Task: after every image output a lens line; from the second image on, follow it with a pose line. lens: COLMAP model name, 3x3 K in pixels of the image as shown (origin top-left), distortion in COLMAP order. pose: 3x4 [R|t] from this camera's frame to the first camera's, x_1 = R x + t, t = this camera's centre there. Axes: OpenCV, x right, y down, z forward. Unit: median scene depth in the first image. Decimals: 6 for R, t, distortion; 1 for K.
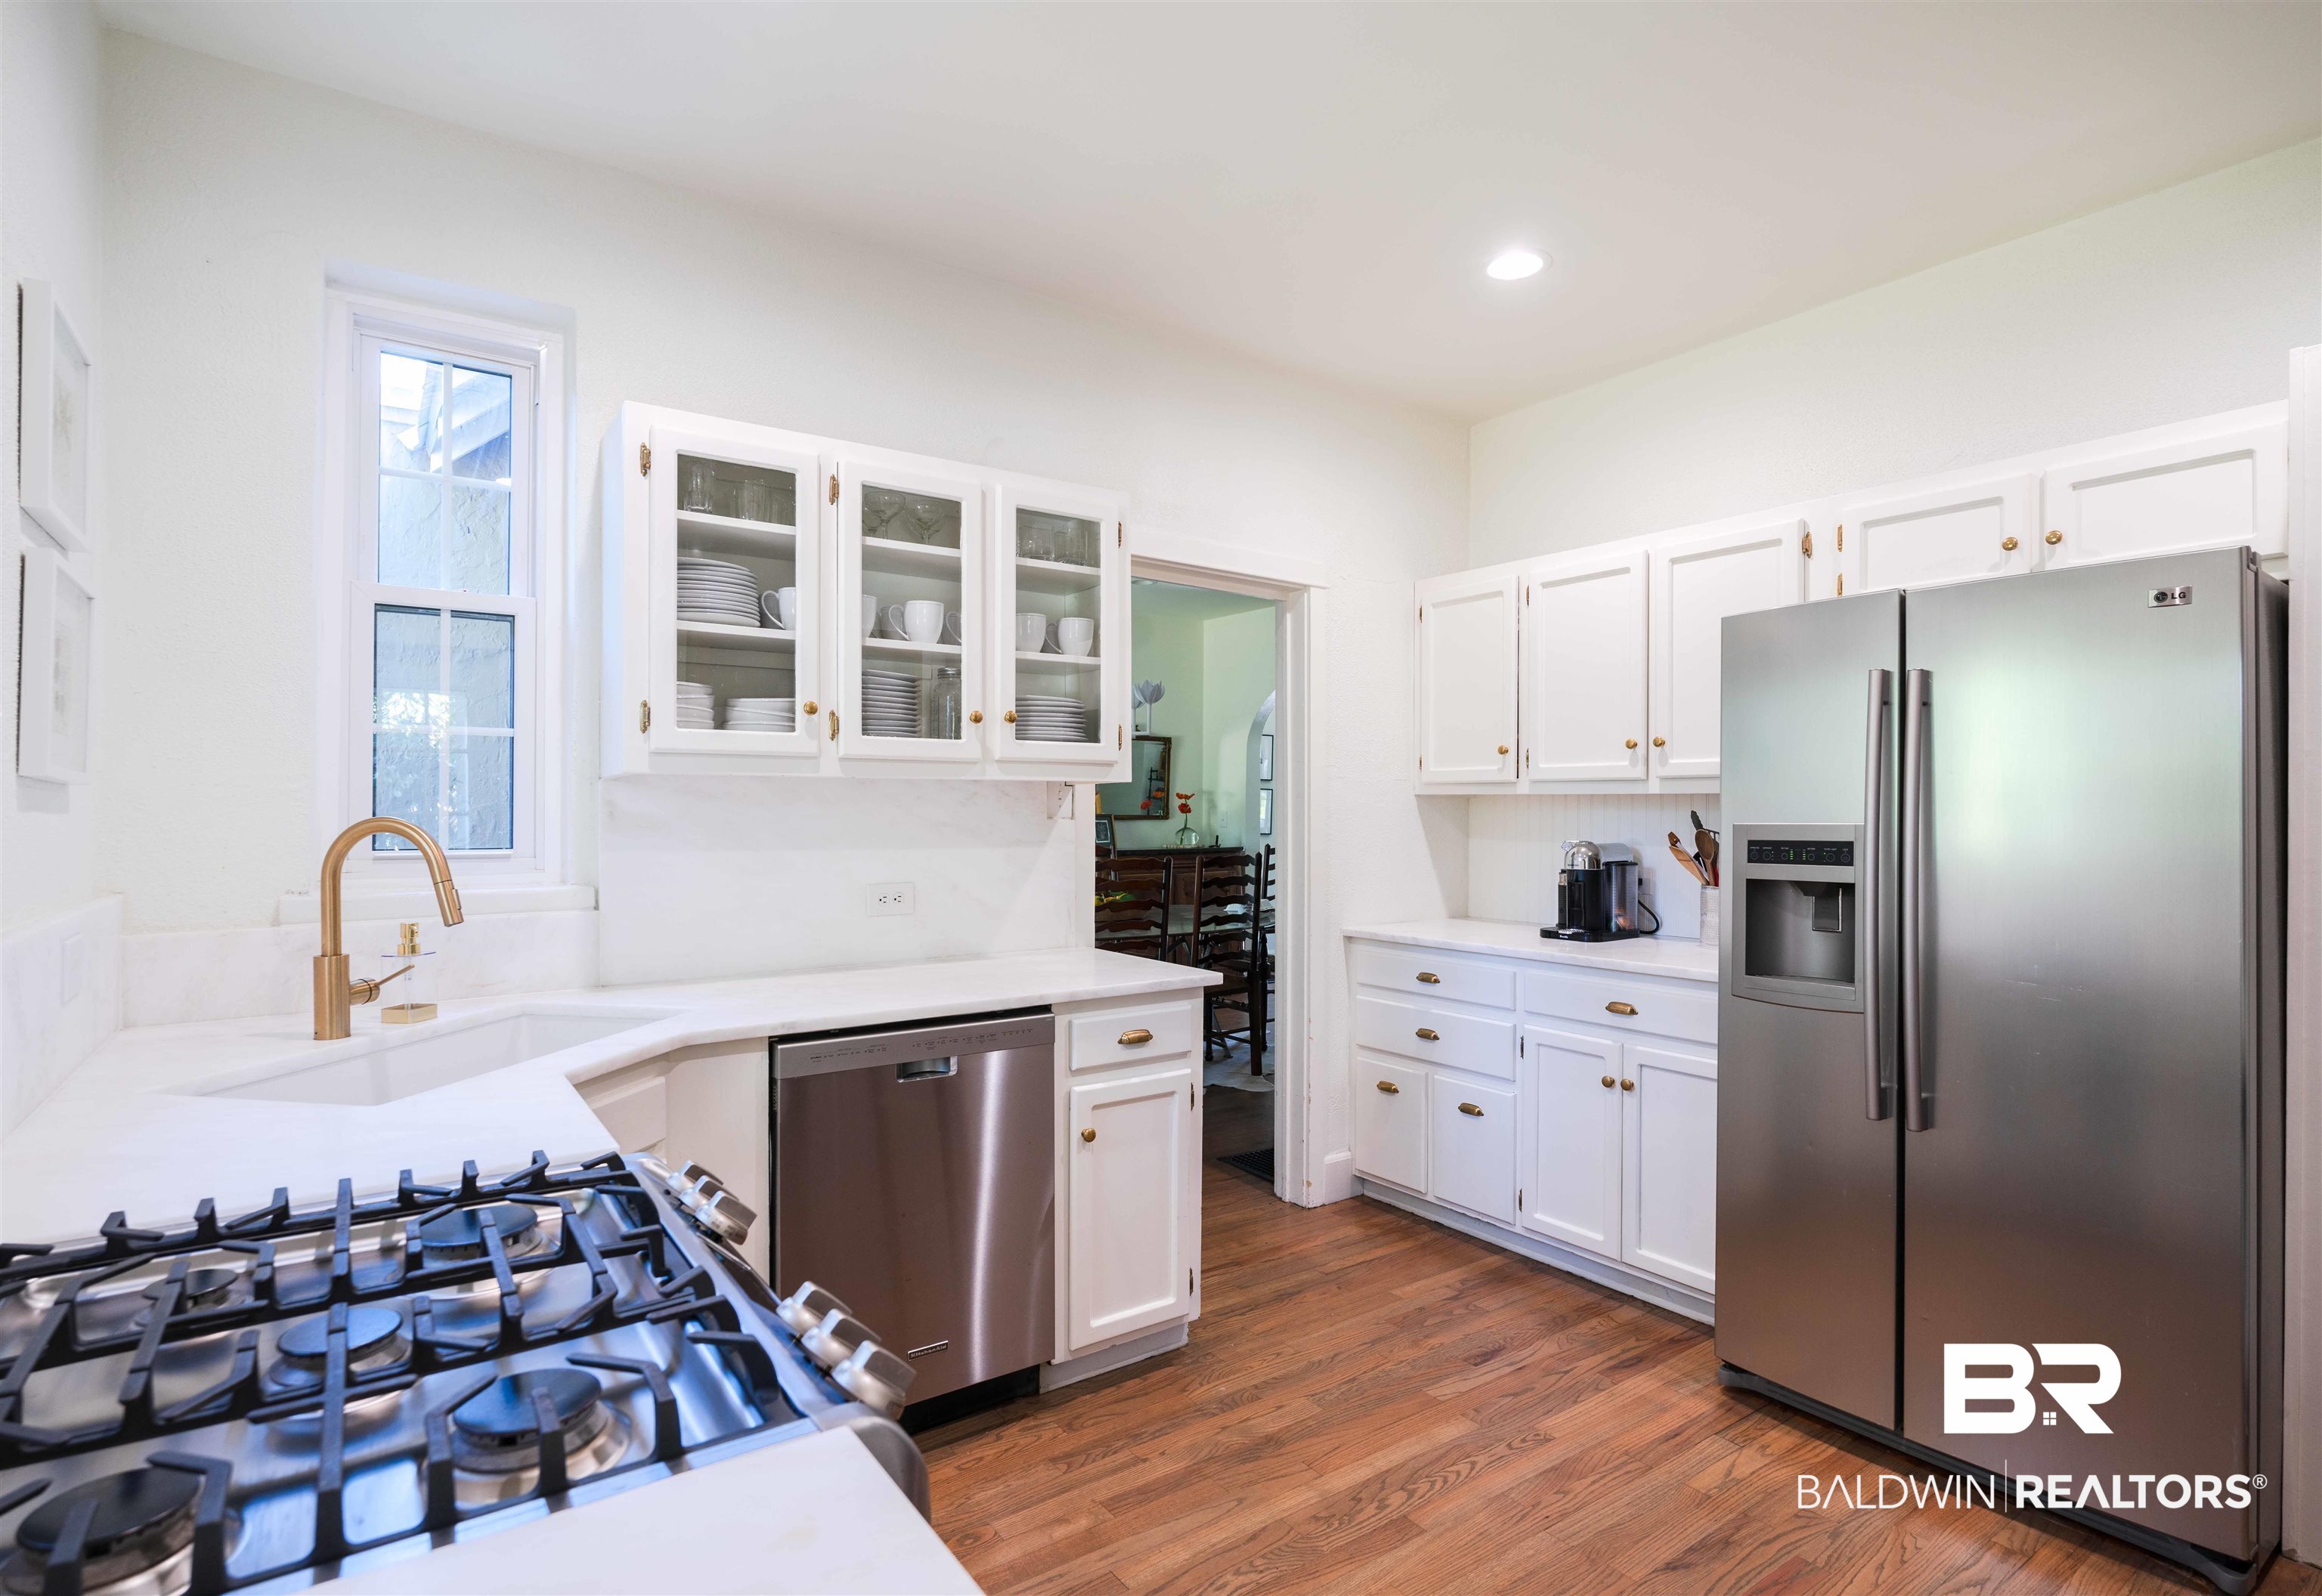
lens RADIAL K [[1154.4, 0, 1170.9], [0, 1154.4, 819.7], [0, 0, 1]] dist [-0.002751, -0.000122]
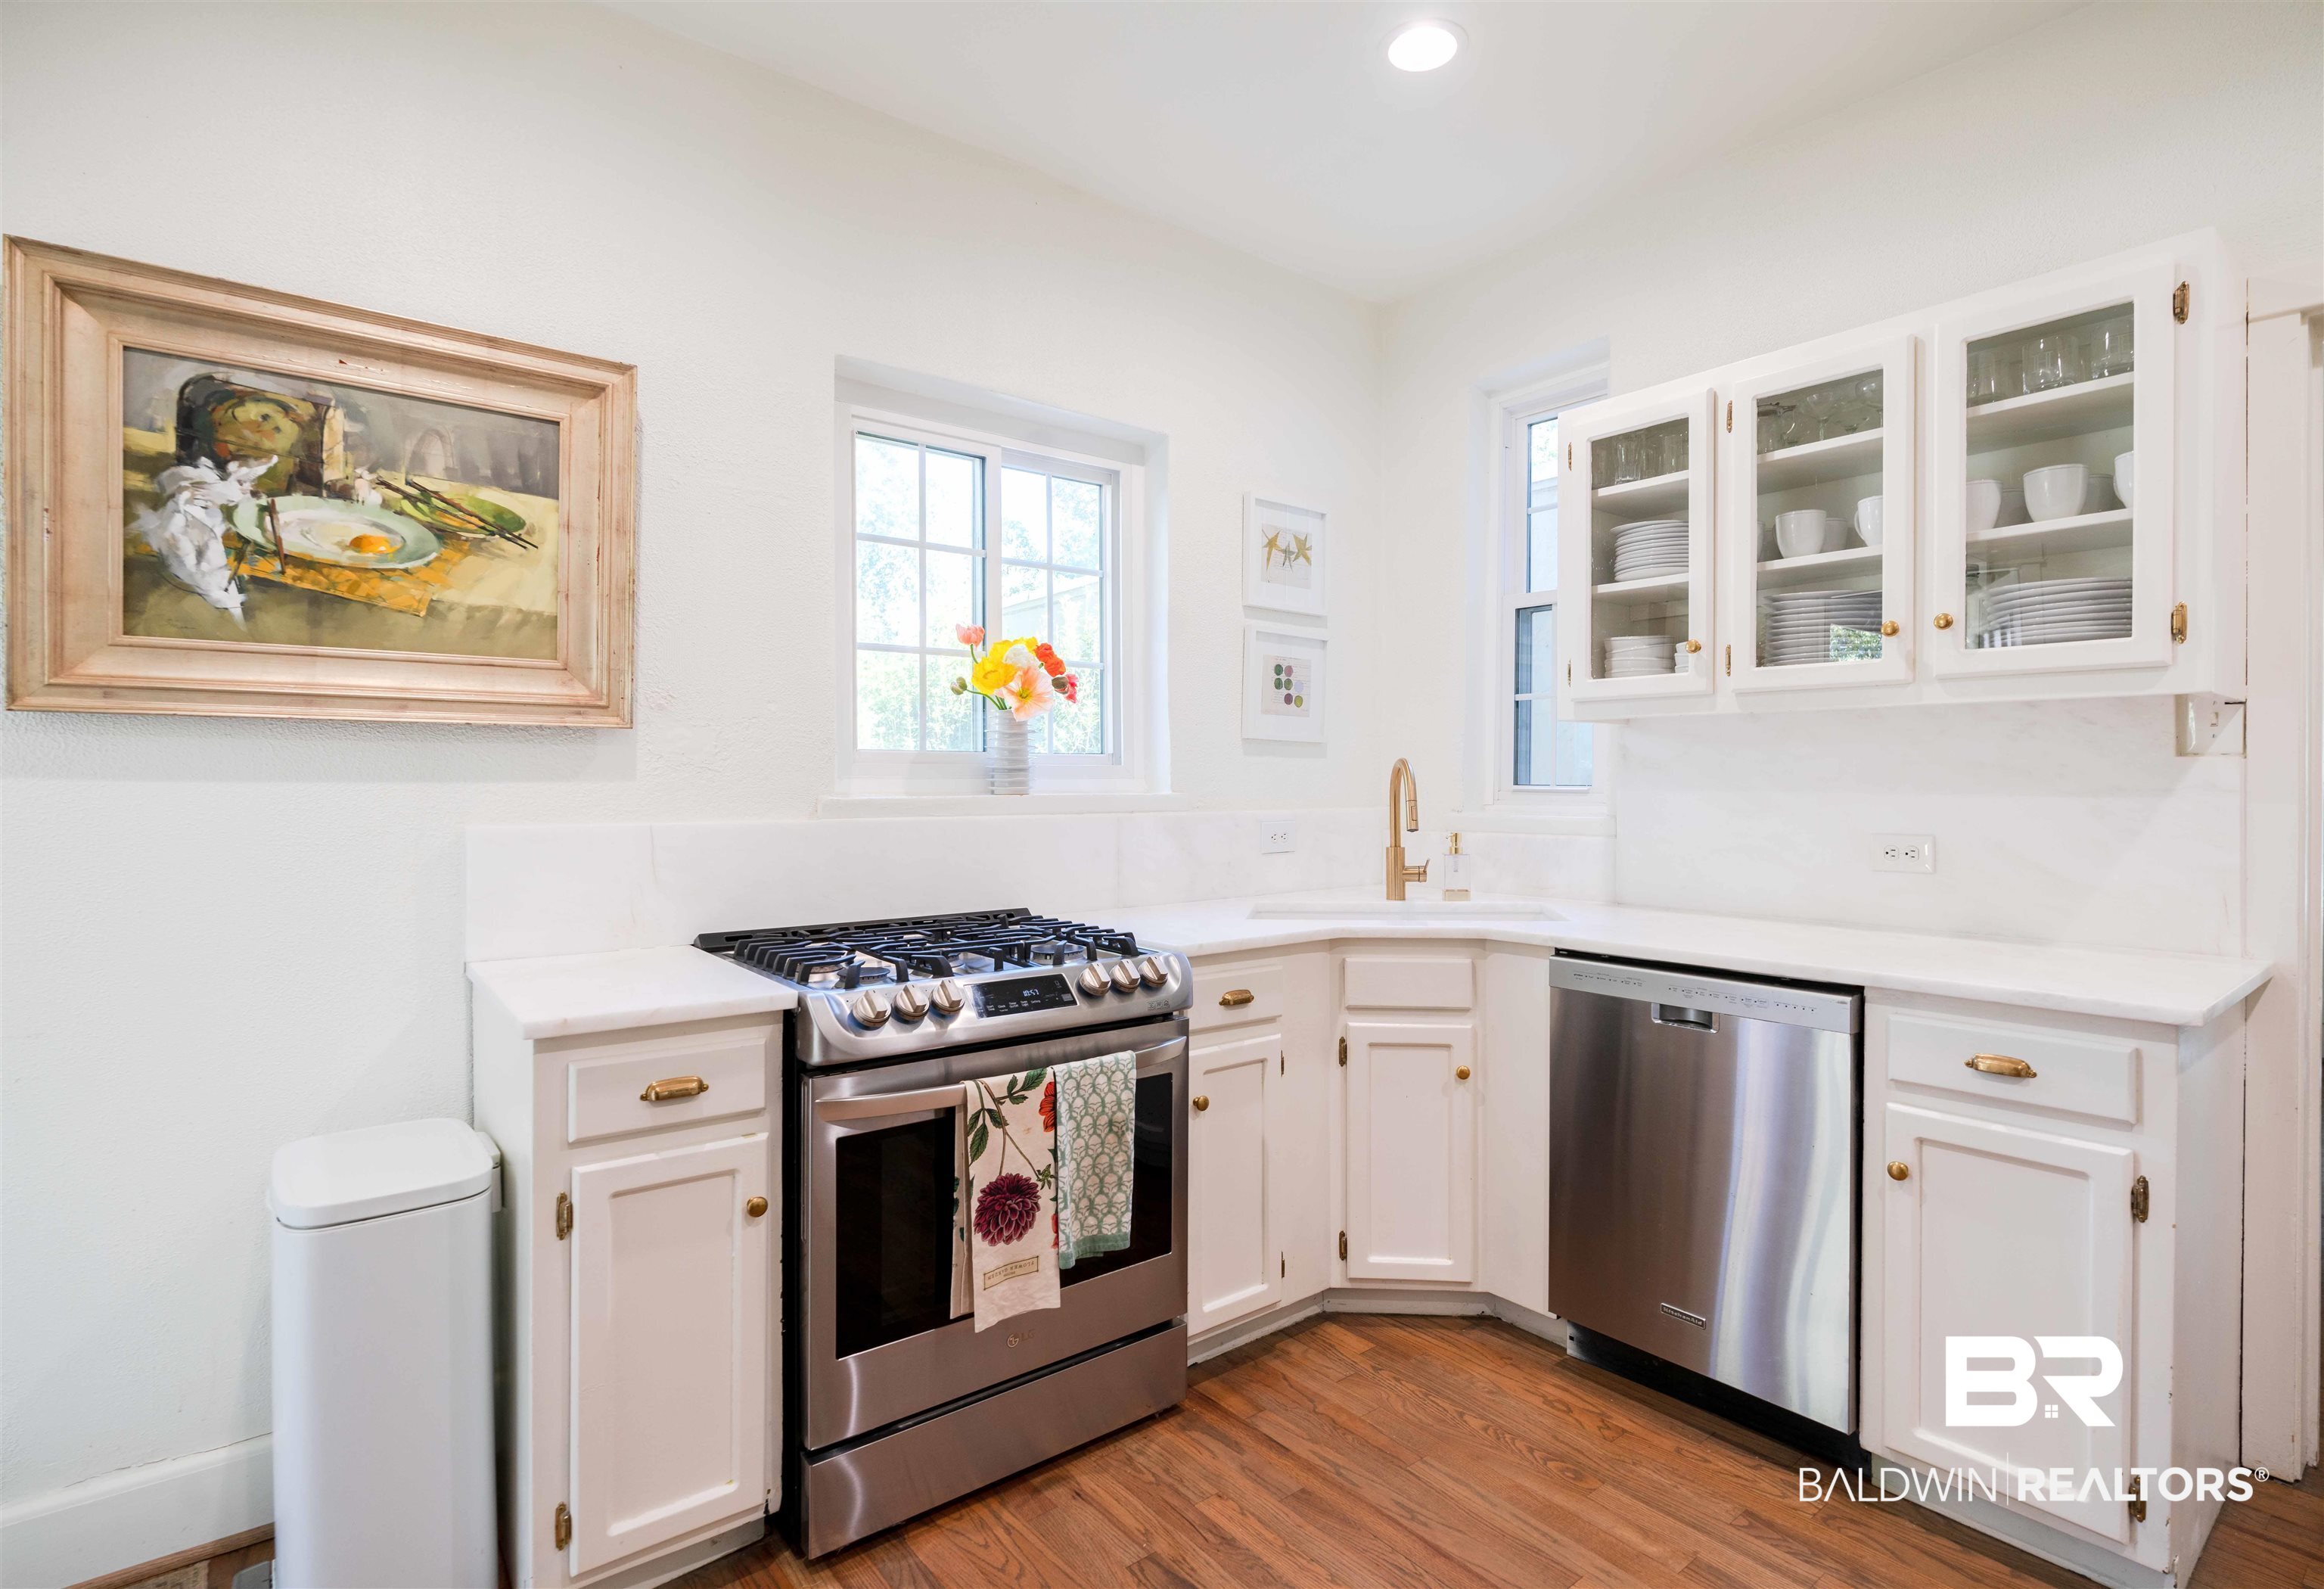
lens RADIAL K [[1155.6, 0, 1172.1], [0, 1155.6, 774.4], [0, 0, 1]] dist [-0.002751, -0.000122]
pose [[0.055731, 0.001349, -0.998445, 0.770837], [-0.003263, 0.999994, 0.001169, 0.017095], [0.998440, 0.003193, 0.055735, 0.571821]]
